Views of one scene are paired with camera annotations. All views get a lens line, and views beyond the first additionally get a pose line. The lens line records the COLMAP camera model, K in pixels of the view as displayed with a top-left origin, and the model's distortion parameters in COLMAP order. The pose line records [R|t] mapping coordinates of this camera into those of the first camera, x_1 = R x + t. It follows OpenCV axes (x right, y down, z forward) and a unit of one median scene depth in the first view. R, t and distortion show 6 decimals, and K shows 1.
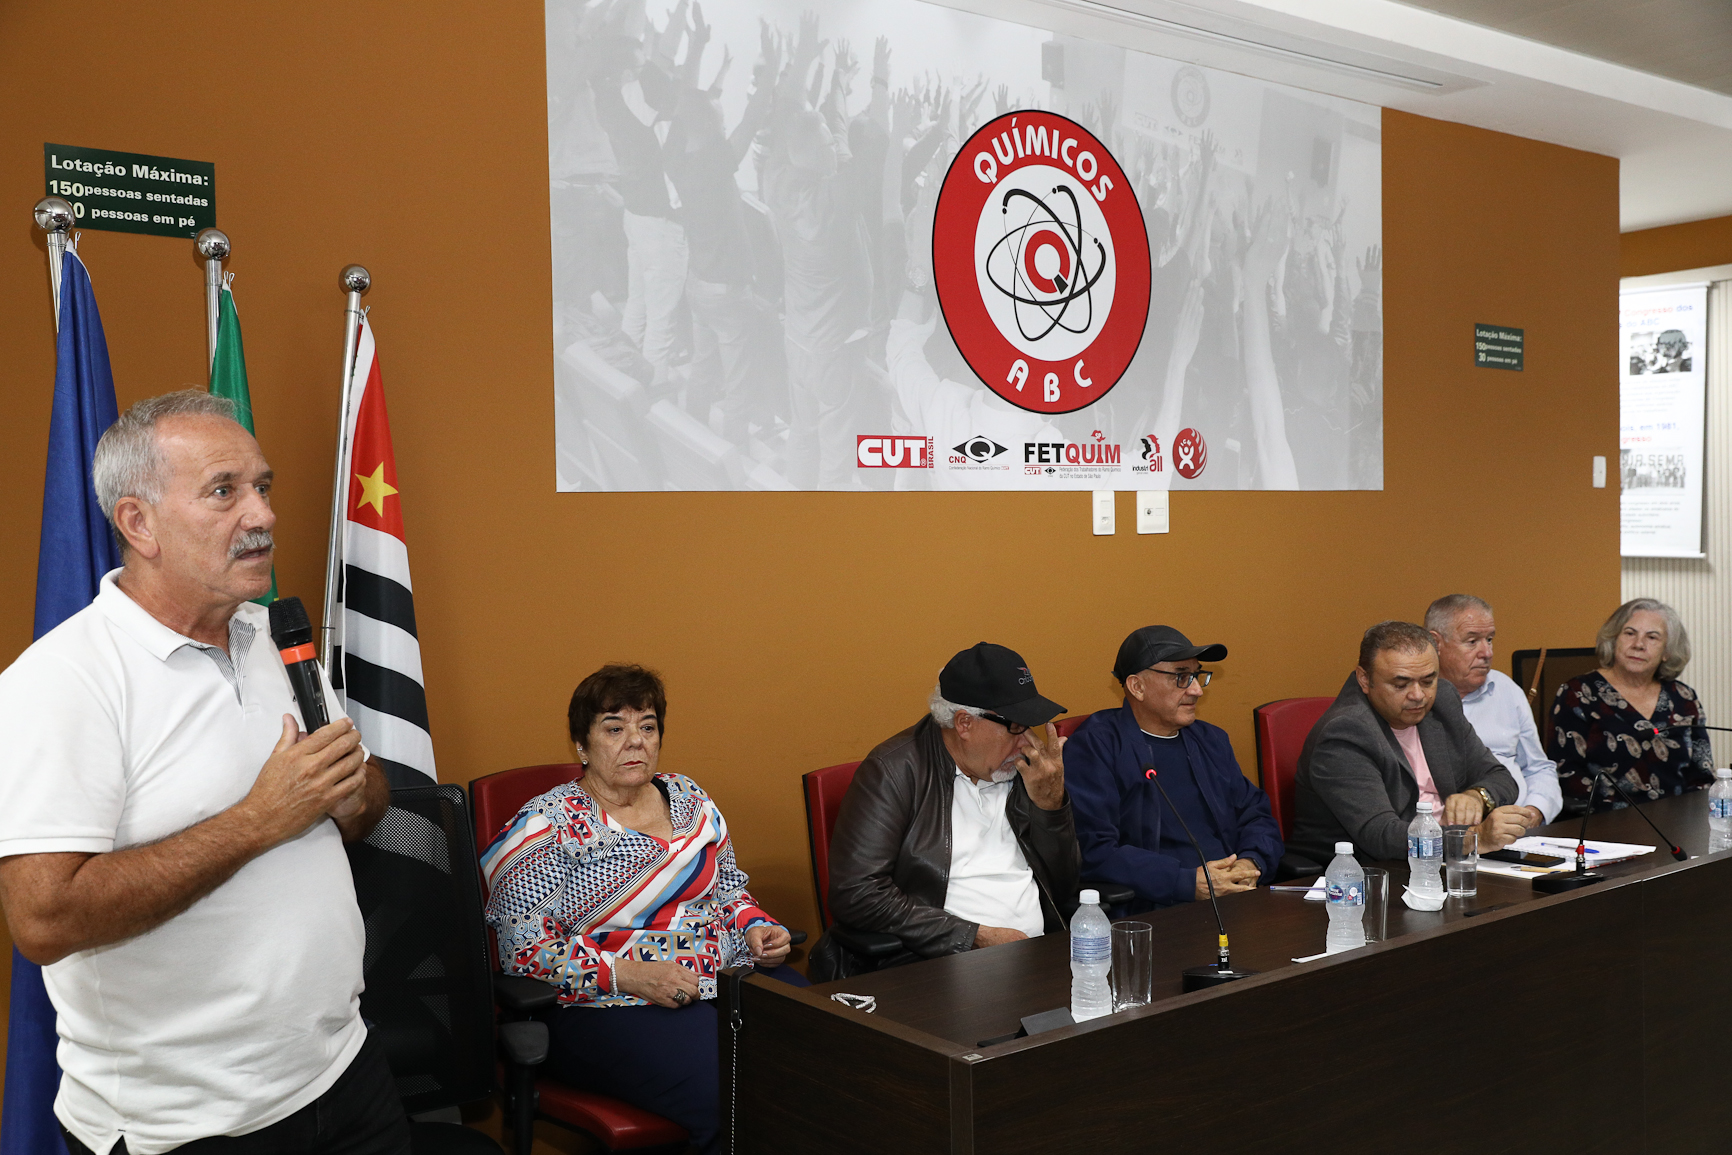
lens RADIAL K [[1630.0, 0, 833.6], [0, 1630.0, 584.0], [0, 0, 1]] dist [0.010413, 0.004128]
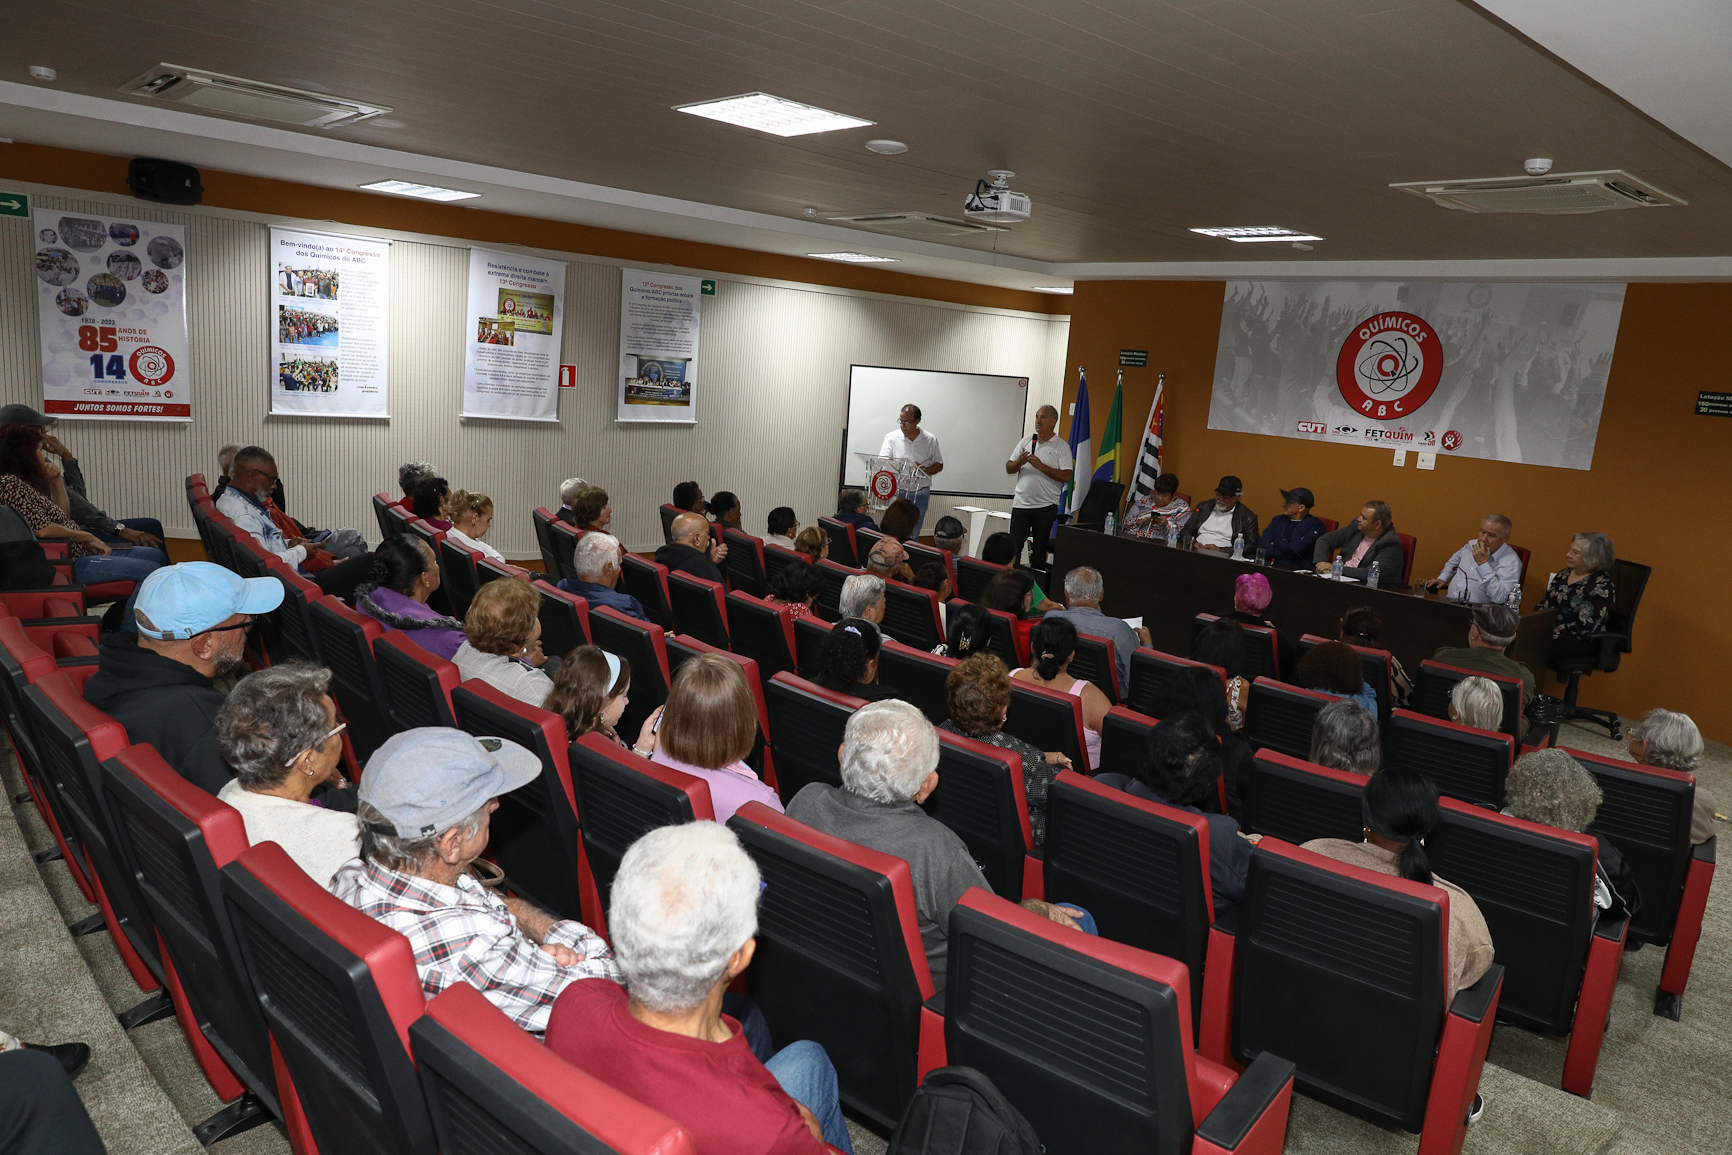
lens RADIAL K [[1164.4, 0, 866.0], [0, 1164.4, 577.5], [0, 0, 1]] dist [0.003052, 0.000351]
pose [[0.089868, 0.212966, -0.972918, 2.088177], [-0.108775, 0.973126, 0.202964, -0.152060], [0.989996, 0.087589, 0.110618, -0.082495]]
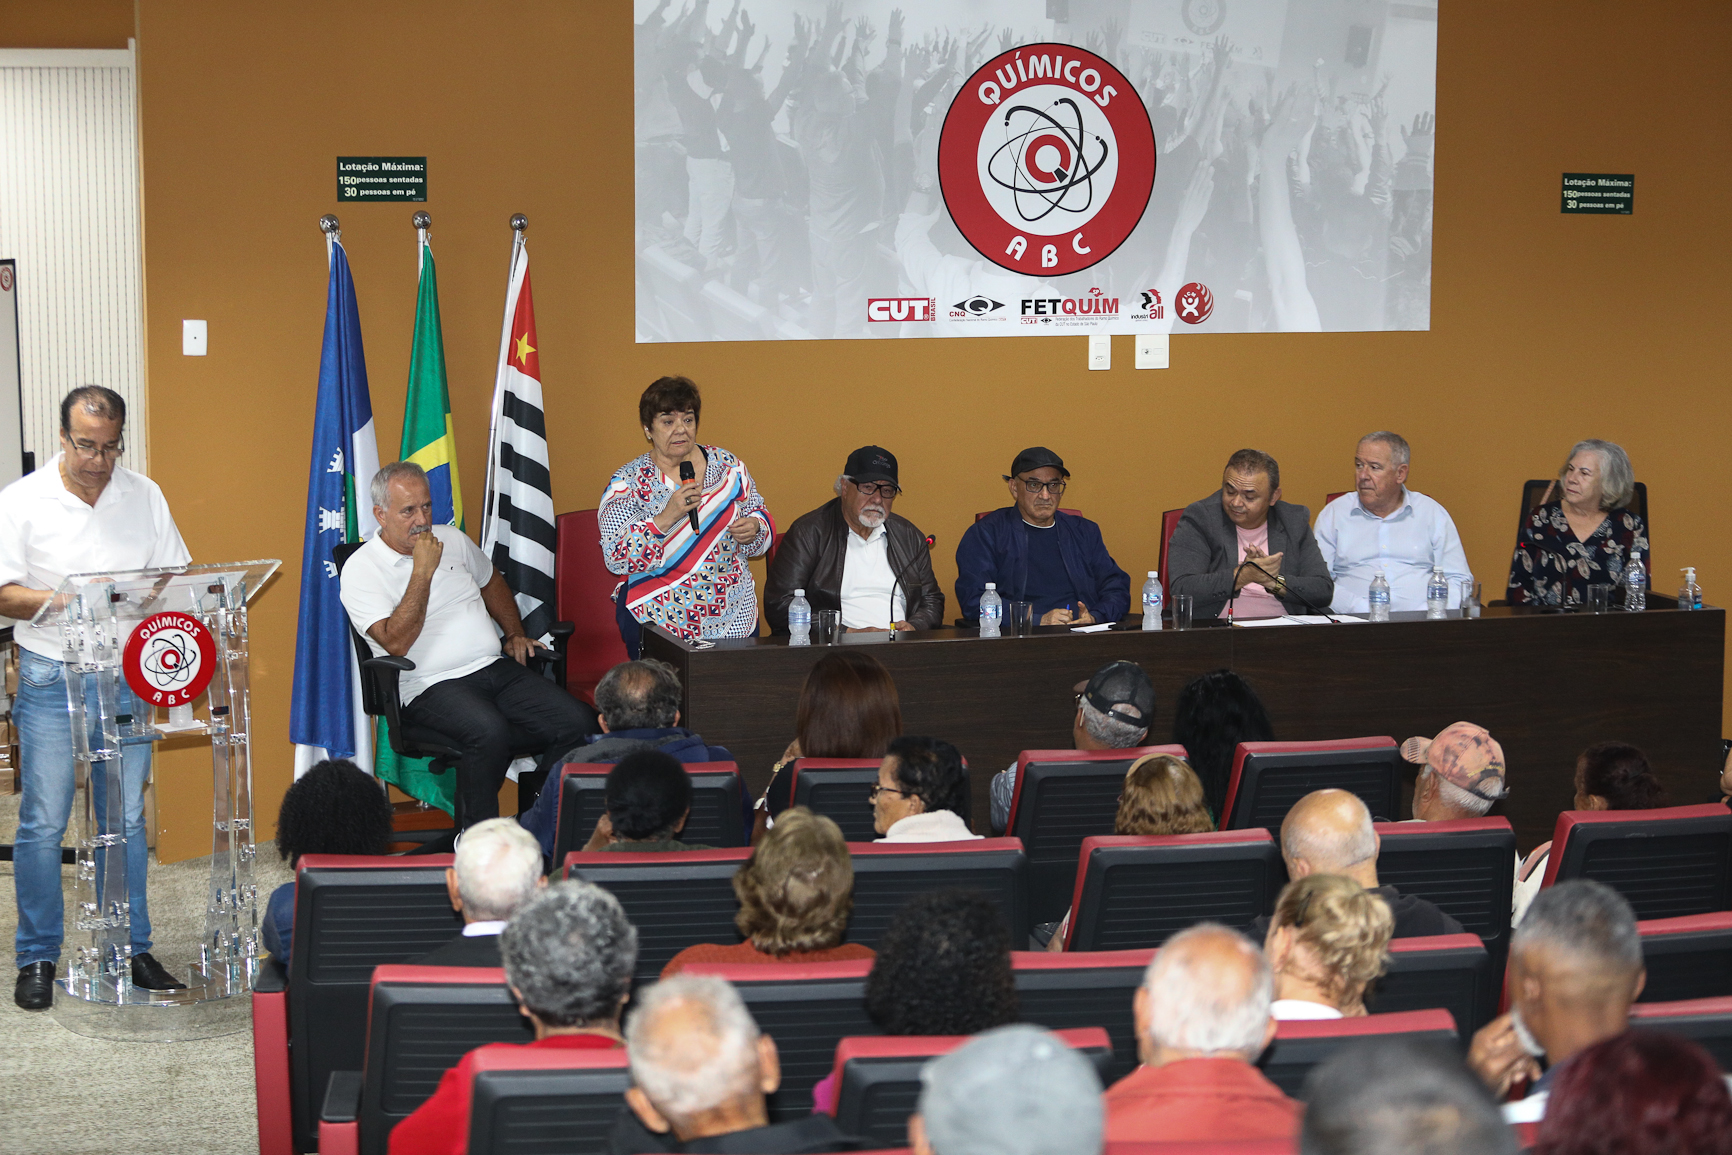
lens RADIAL K [[3346.3, 0, 866.0], [0, 3346.3, 577.5], [0, 0, 1]] dist [-0.041486, -0.045474]
pose [[0.942974, 0.065090, -0.326440, 0.883679], [-0.031504, 0.993744, 0.107142, -0.147613], [0.331372, -0.090748, 0.939126, -1.570490]]
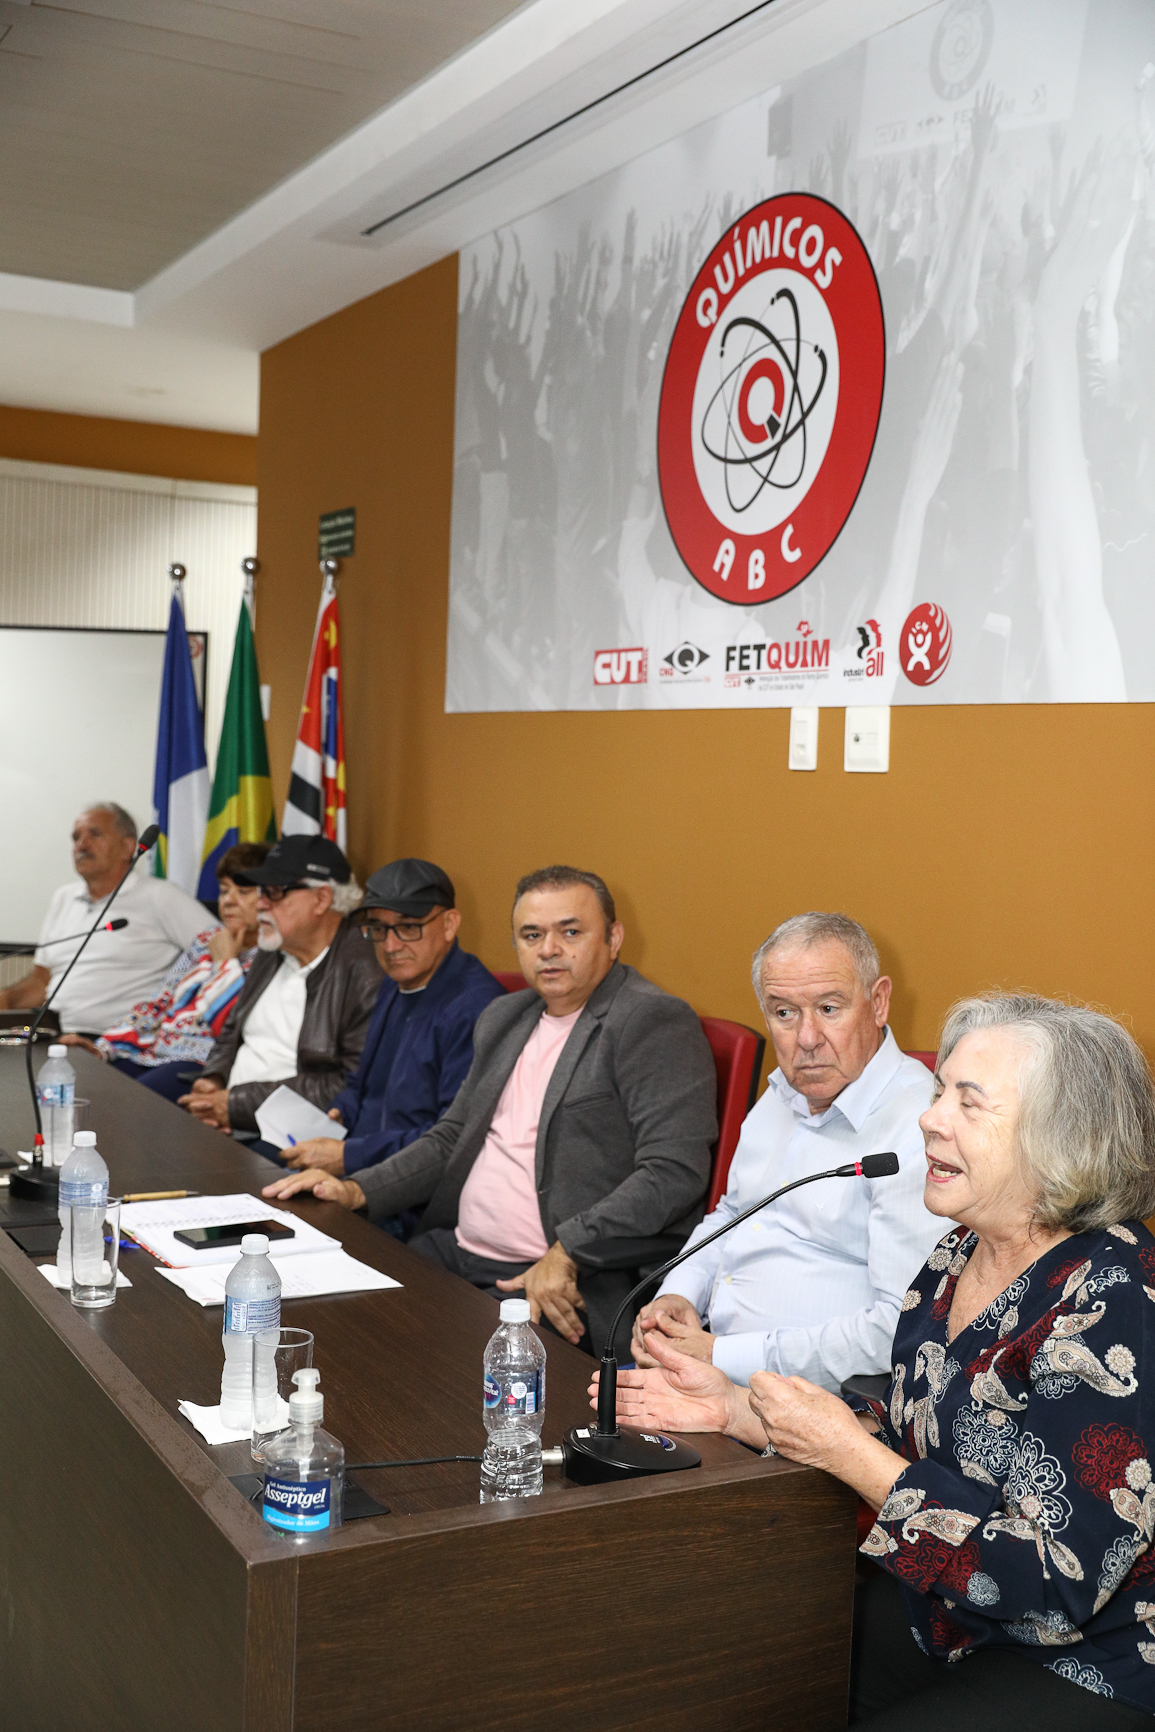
lens RADIAL K [[1906.9, 0, 577.5], [0, 1906.9, 866.0], [0, 0, 1]] dist [0.015402, -0.015980]
pose [[-0.133879, 0.067174, -0.988718, 1.024107], [-0.066005, 0.994880, 0.076530, -0.047035], [0.988797, 0.075506, -0.128760, 1.047429]]
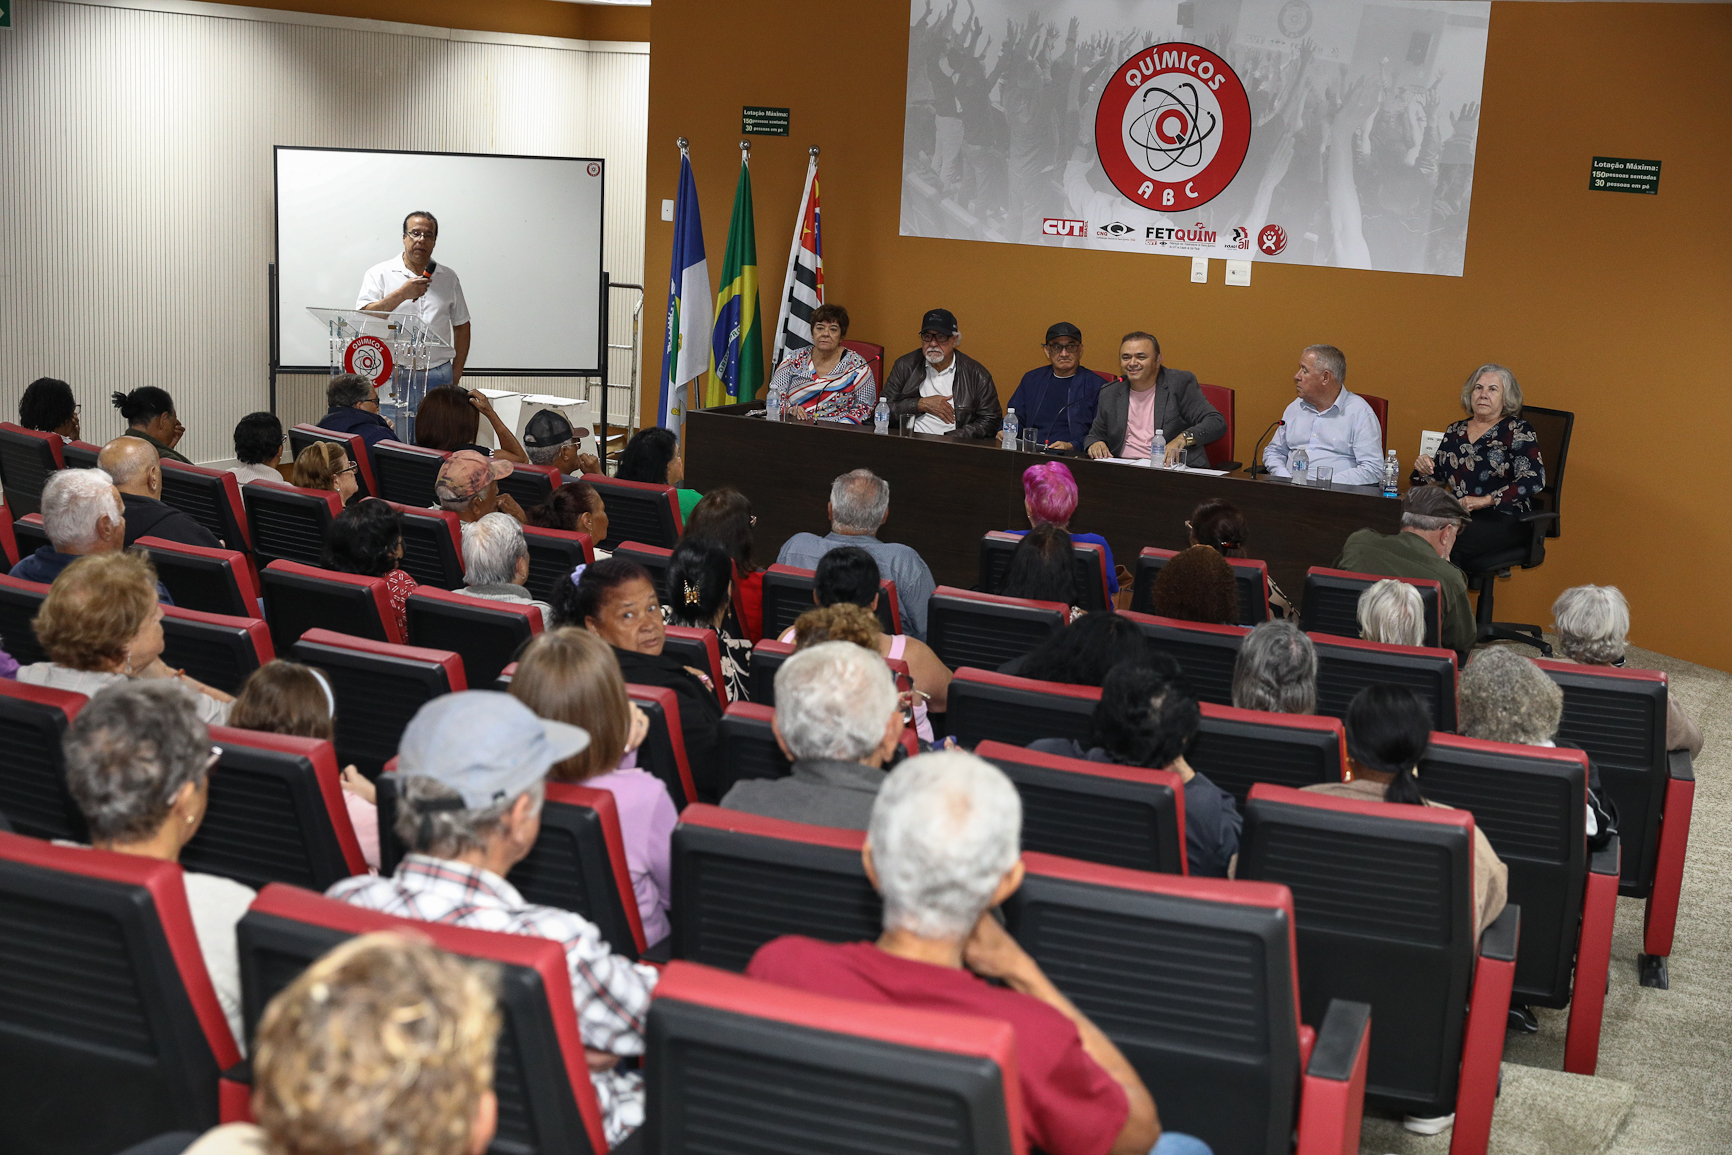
lens RADIAL K [[2234.3, 0, 866.0], [0, 2234.3, 577.5], [0, 0, 1]] dist [0.006136, -0.008599]
pose [[0.411900, 0.217170, -0.884972, 2.294061], [-0.085422, 0.976111, 0.199777, -0.176343], [0.907217, -0.006692, 0.420611, -0.352052]]
